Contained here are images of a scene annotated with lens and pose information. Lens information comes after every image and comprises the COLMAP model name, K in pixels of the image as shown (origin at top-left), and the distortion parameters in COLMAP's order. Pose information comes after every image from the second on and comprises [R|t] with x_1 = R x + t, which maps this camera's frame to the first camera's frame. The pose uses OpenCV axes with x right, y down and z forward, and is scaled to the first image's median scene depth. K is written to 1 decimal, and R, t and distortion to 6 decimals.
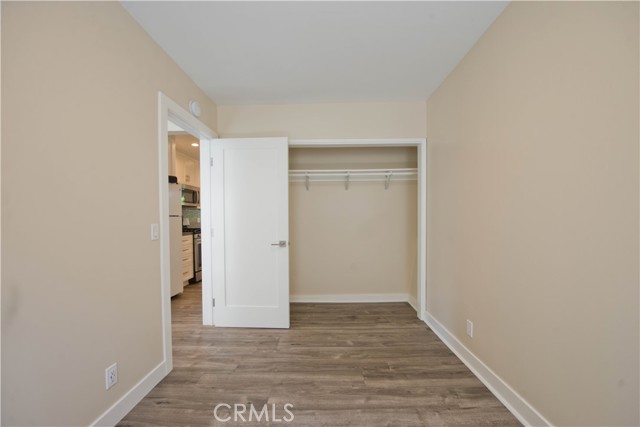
lens RADIAL K [[253.5, 0, 319.2], [0, 253.5, 215.2], [0, 0, 1]] dist [-0.011023, -0.001047]
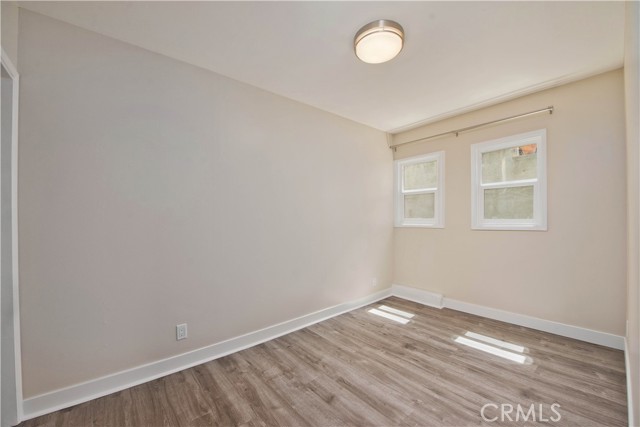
lens RADIAL K [[253.5, 0, 321.9], [0, 253.5, 219.8], [0, 0, 1]] dist [-0.011023, -0.001047]
pose [[-0.650650, 0.029848, 0.758791, -0.622650], [0.014675, 0.999535, -0.026735, 0.033206], [-0.759236, -0.006260, -0.650786, 1.371804]]
